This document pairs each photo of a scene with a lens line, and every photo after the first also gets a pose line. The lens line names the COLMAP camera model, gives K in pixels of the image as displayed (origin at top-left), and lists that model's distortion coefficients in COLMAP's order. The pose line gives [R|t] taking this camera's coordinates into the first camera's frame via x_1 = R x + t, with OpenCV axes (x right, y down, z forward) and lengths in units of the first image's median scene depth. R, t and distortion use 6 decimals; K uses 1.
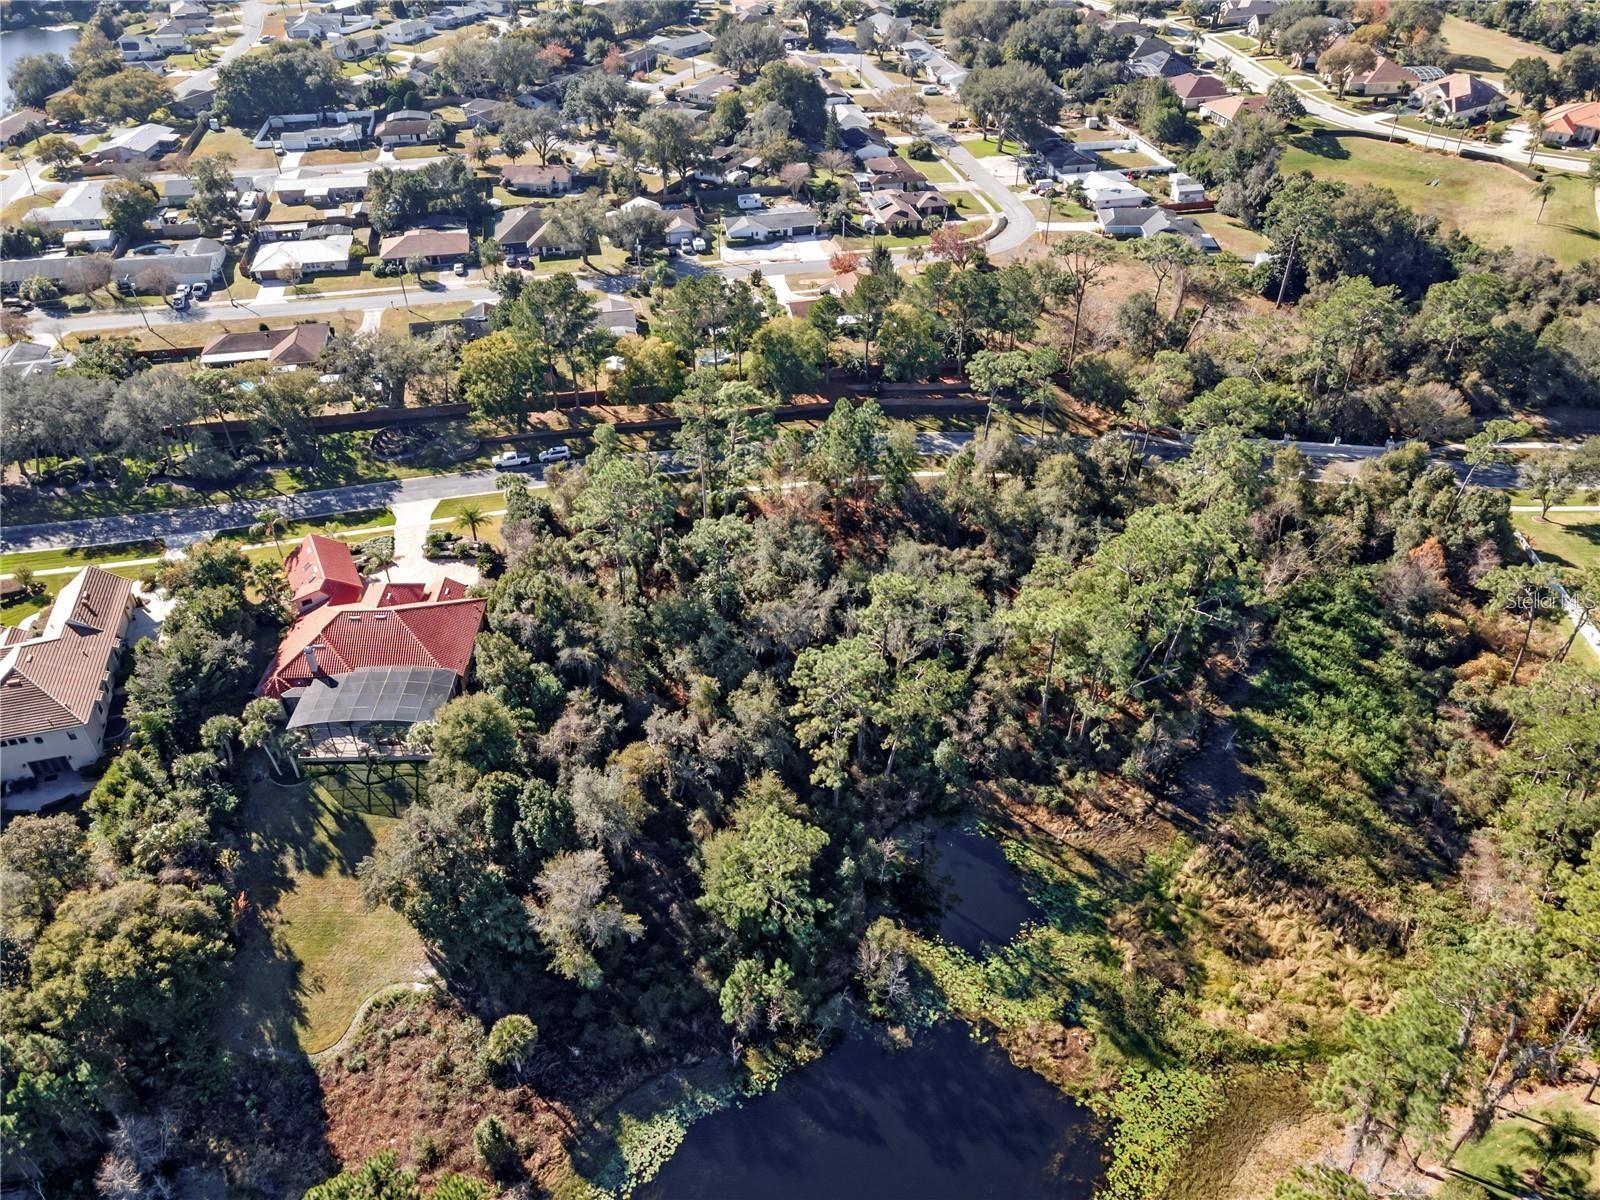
lens RADIAL K [[1159.5, 0, 791.6], [0, 1159.5, 594.7], [0, 0, 1]] dist [0.018104, 0.051112]
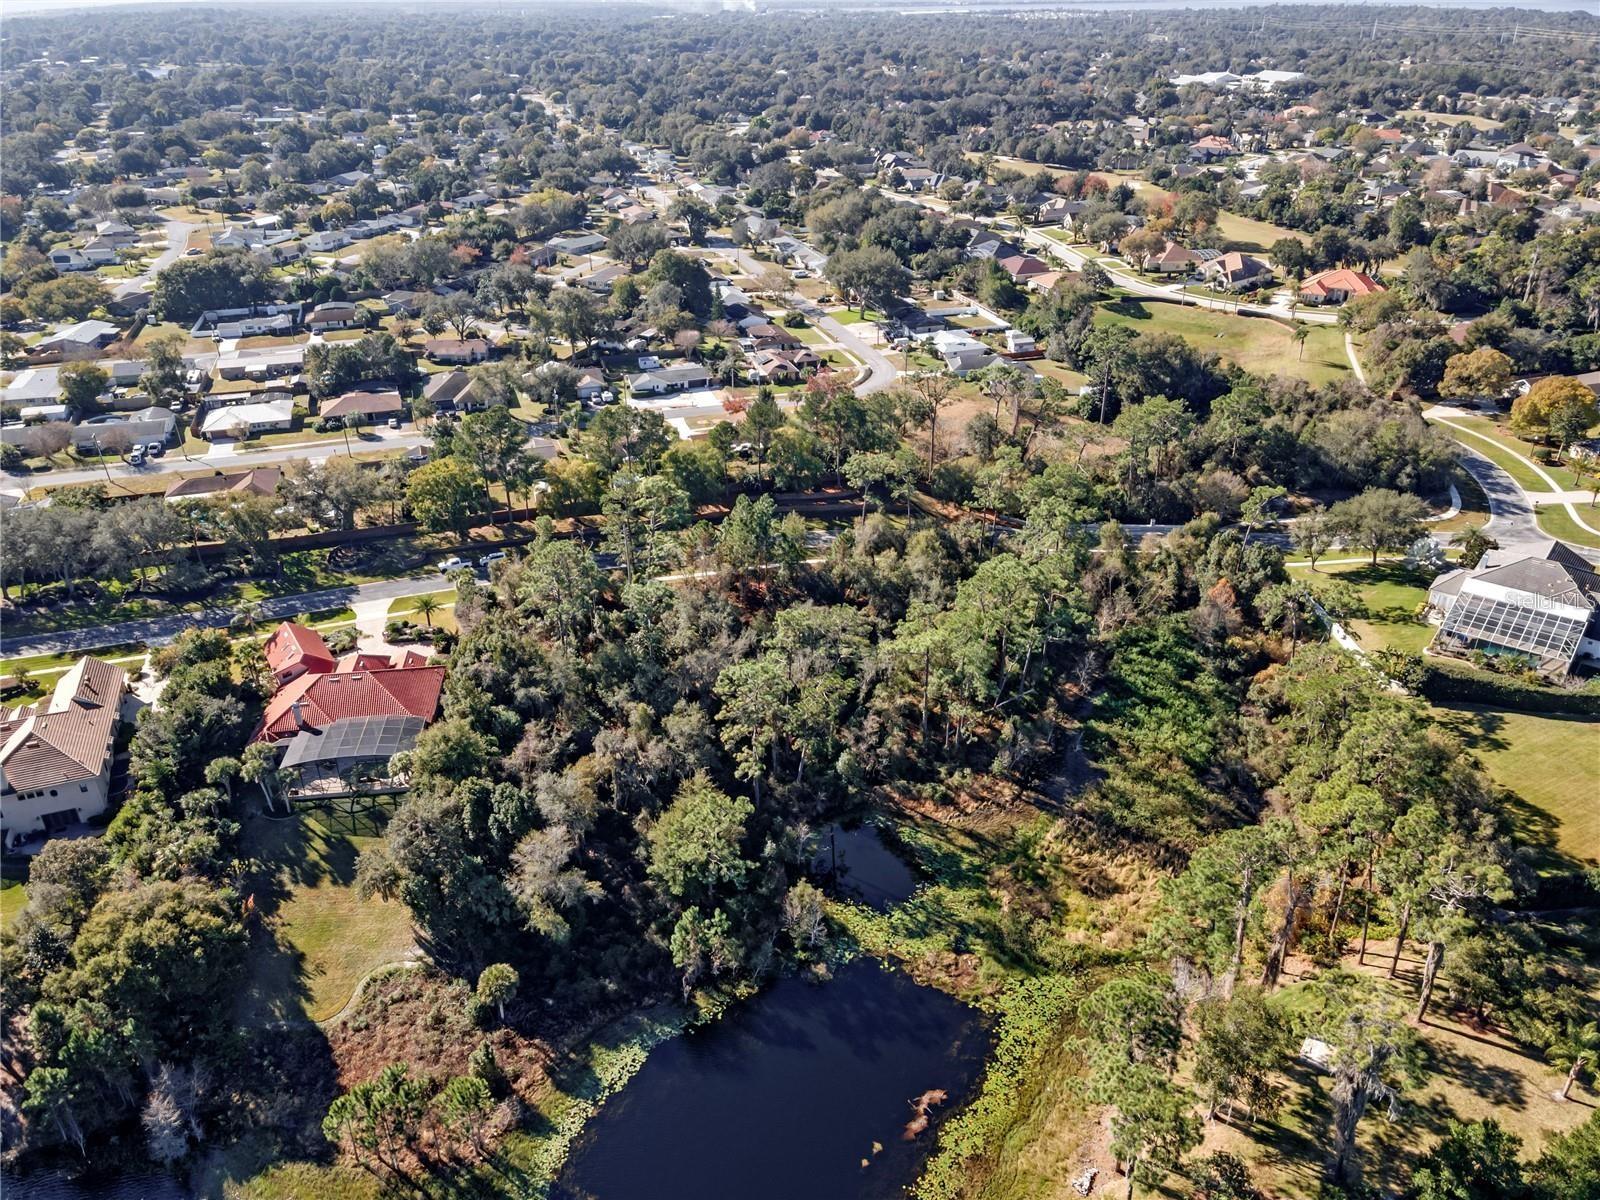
lens RADIAL K [[1156.5, 0, 787.7], [0, 1156.5, 597.6], [0, 0, 1]] dist [0.024959, 0.047822]
pose [[0.994916, -0.050791, 0.086967, -0.020997], [0.063802, 0.986001, -0.154051, 0.143008], [-0.077925, 0.158816, 0.984228, -0.185202]]
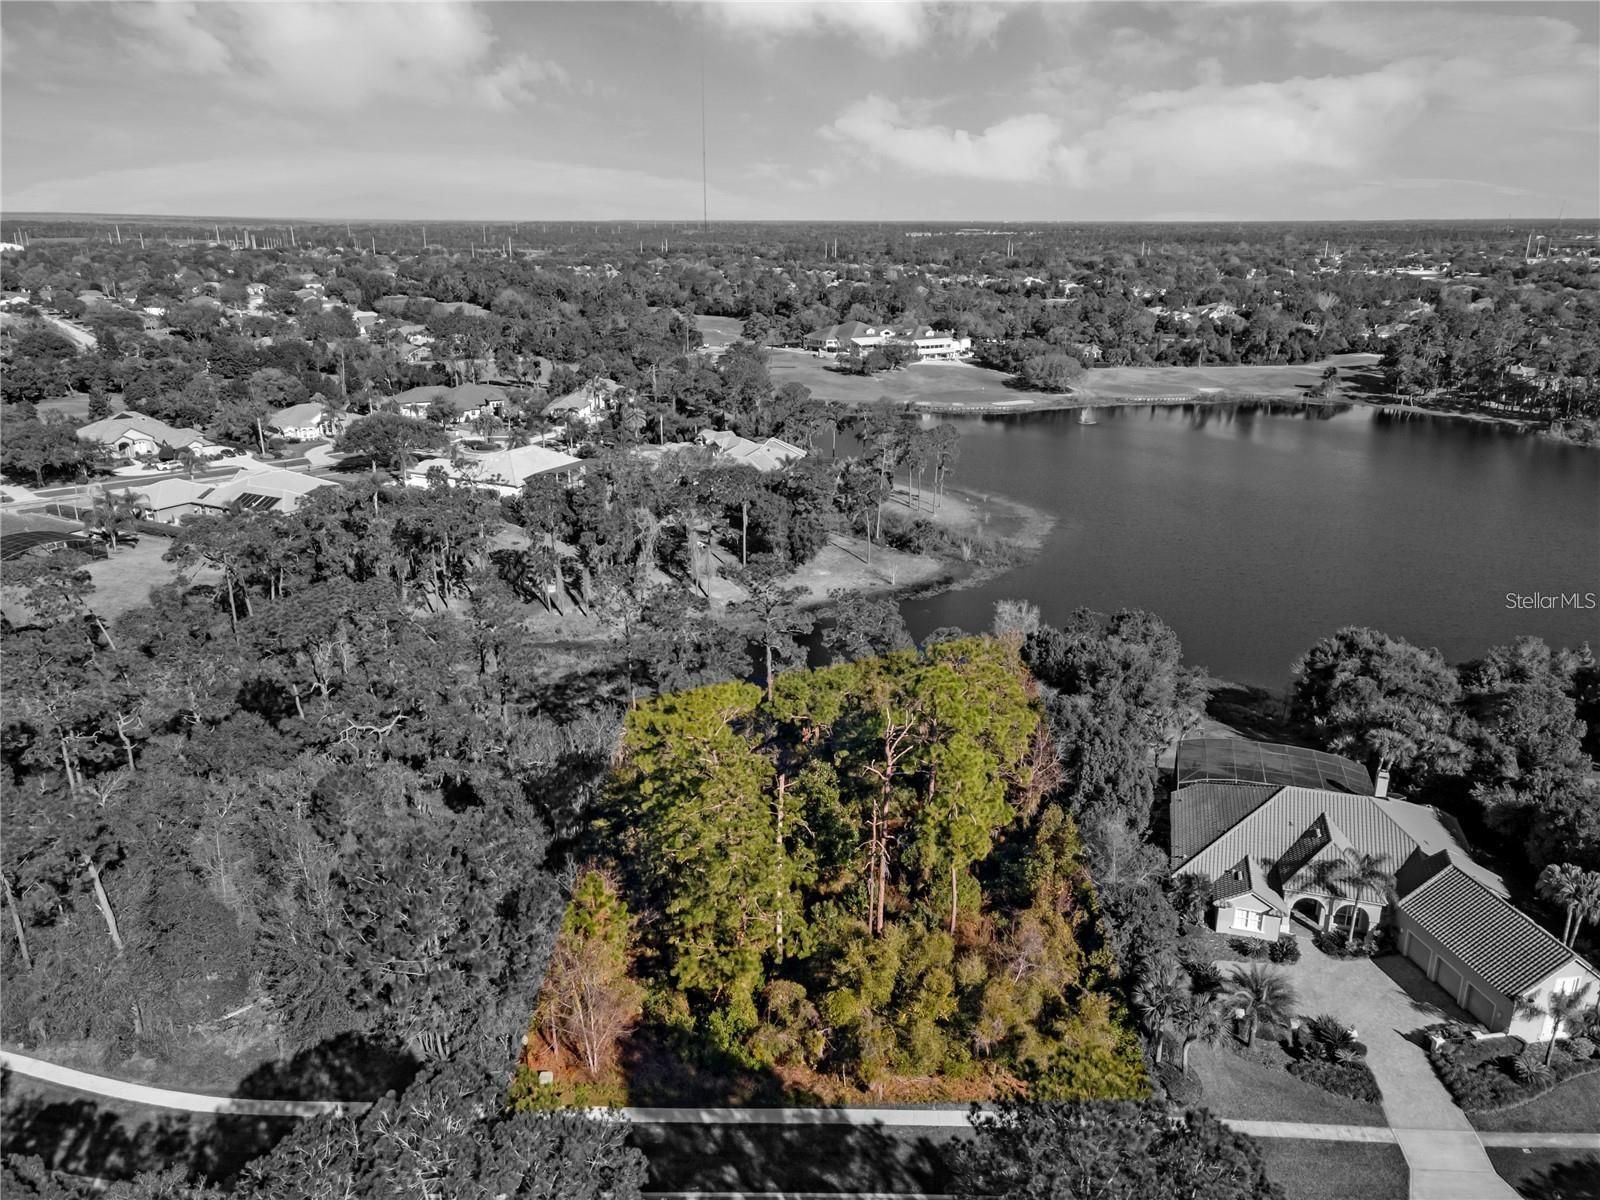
lens RADIAL K [[1168.7, 0, 771.6], [0, 1168.7, 594.6], [0, 0, 1]] dist [0.009937, 0.057771]
pose [[-0.945312, -0.099015, 0.310776, -0.251789], [0.196166, 0.588636, 0.784237, -0.651600], [-0.260585, 0.802312, -0.537021, 1.333107]]
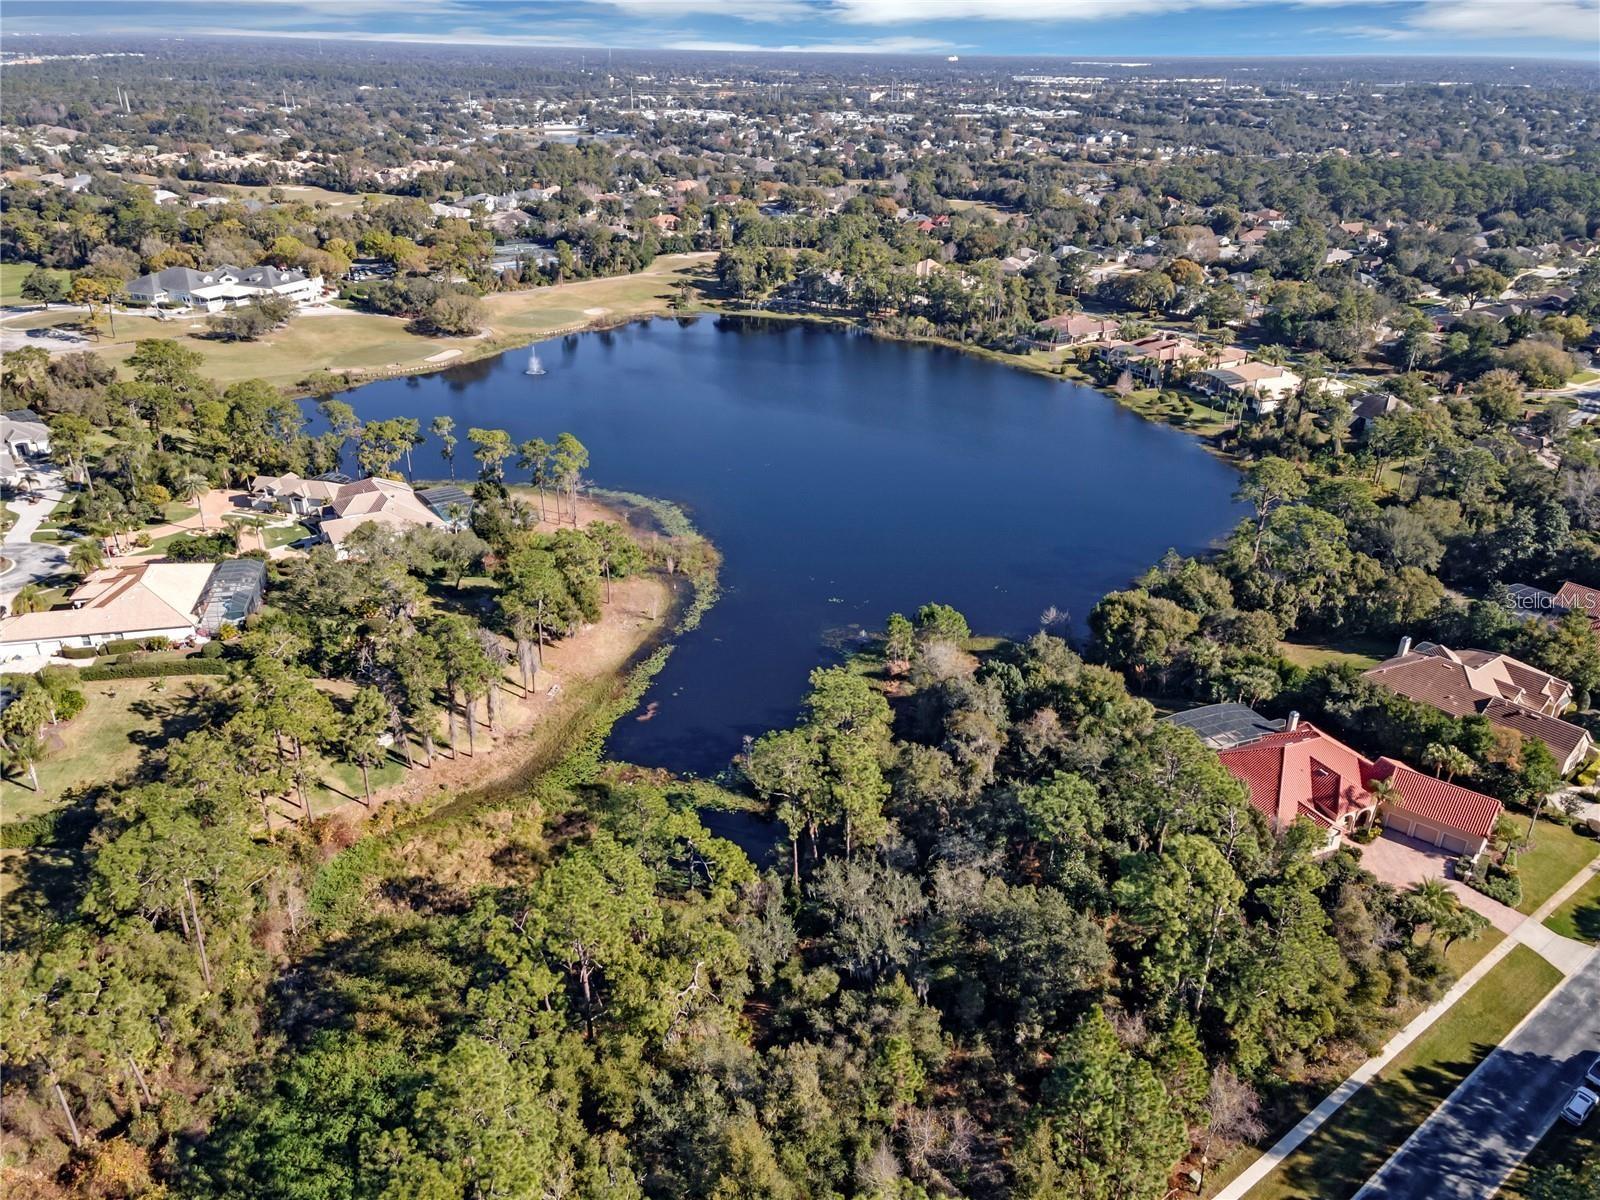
lens RADIAL K [[1207.5, 0, 768.6], [0, 1207.5, 550.8], [0, 0, 1]] dist [0.043351, 0.000572]
pose [[-0.925884, 0.141802, -0.350187, 0.461260], [-0.233040, 0.515207, 0.824775, -0.881783], [0.297373, 0.845254, -0.443976, 1.177258]]
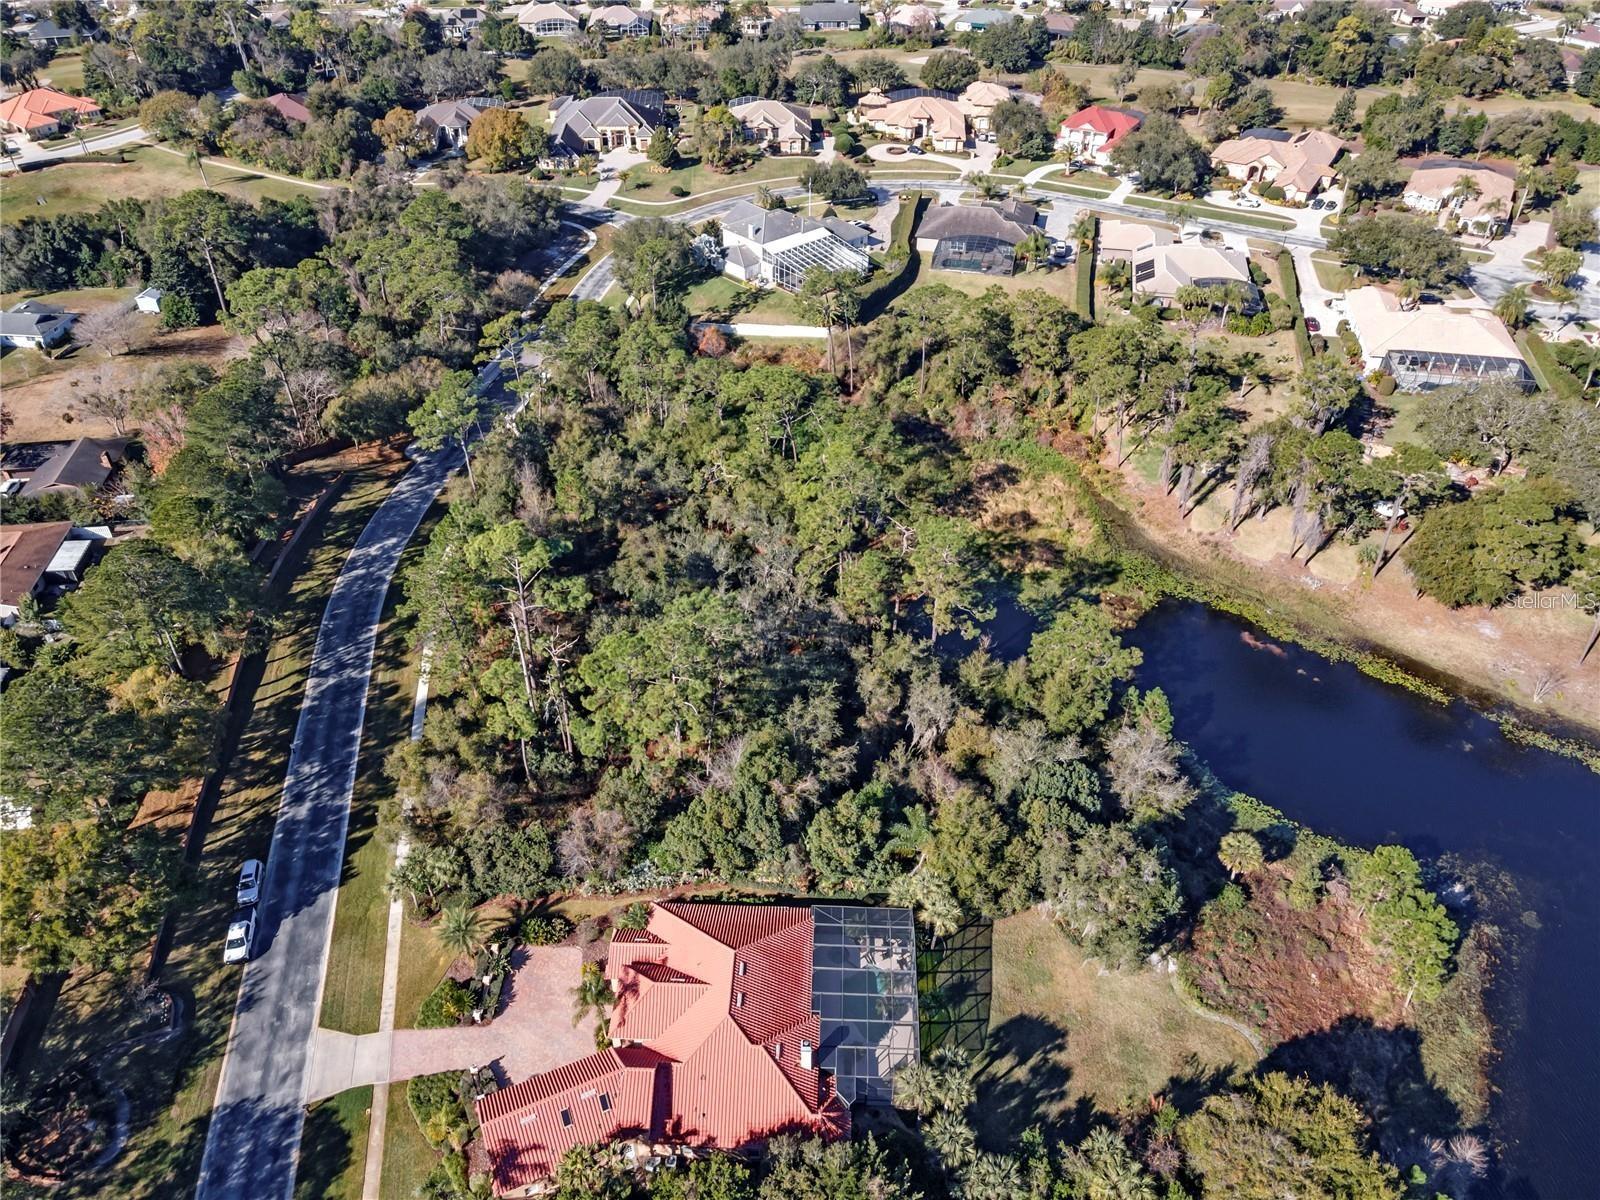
lens RADIAL K [[1156.5, 0, 787.7], [0, 1156.5, 597.6], [0, 0, 1]] dist [0.024959, 0.047822]
pose [[0.064203, -0.602819, 0.795291, -0.761907], [0.600976, 0.659574, 0.451431, -0.426668], [-0.796684, 0.448968, 0.404626, 0.569873]]
